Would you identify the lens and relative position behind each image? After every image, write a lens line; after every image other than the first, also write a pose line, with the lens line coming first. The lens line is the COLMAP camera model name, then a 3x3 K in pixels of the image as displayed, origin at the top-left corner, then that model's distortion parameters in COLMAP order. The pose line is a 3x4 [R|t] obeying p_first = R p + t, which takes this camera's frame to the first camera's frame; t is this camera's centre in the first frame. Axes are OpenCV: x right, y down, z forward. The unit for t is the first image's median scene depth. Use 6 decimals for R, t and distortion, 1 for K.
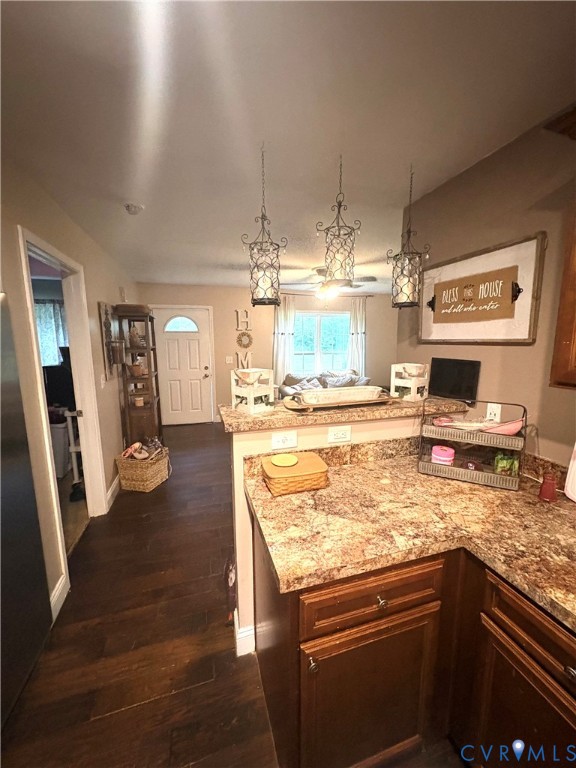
lens RADIAL K [[305.9, 0, 289.6], [0, 305.9, 383.3], [0, 0, 1]] dist [-0.002858, 0.000692]
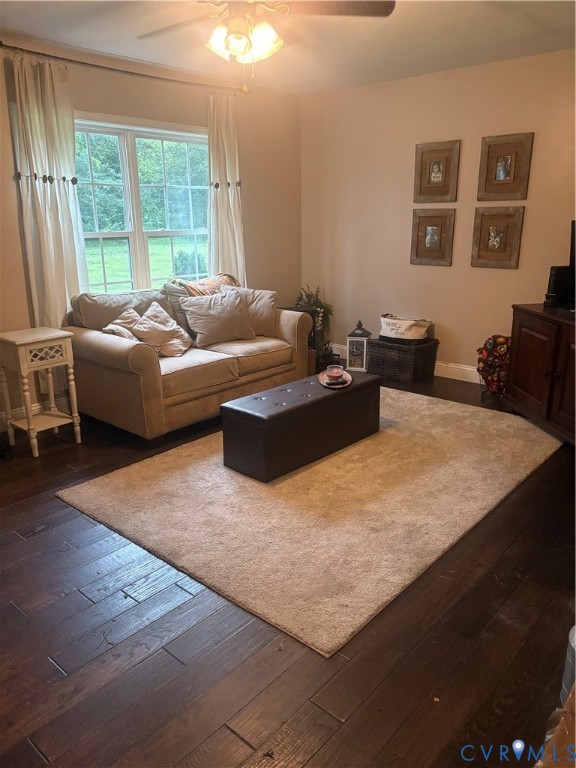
lens RADIAL K [[582.0, 0, 291.5], [0, 582.0, 388.8], [0, 0, 1]] dist [0.026790, -0.023400]
pose [[0.854233, -0.153293, 0.496777, -0.155221], [0.080797, 0.983076, 0.164420, -0.015333], [-0.513574, -0.100315, 0.852161, 0.277281]]
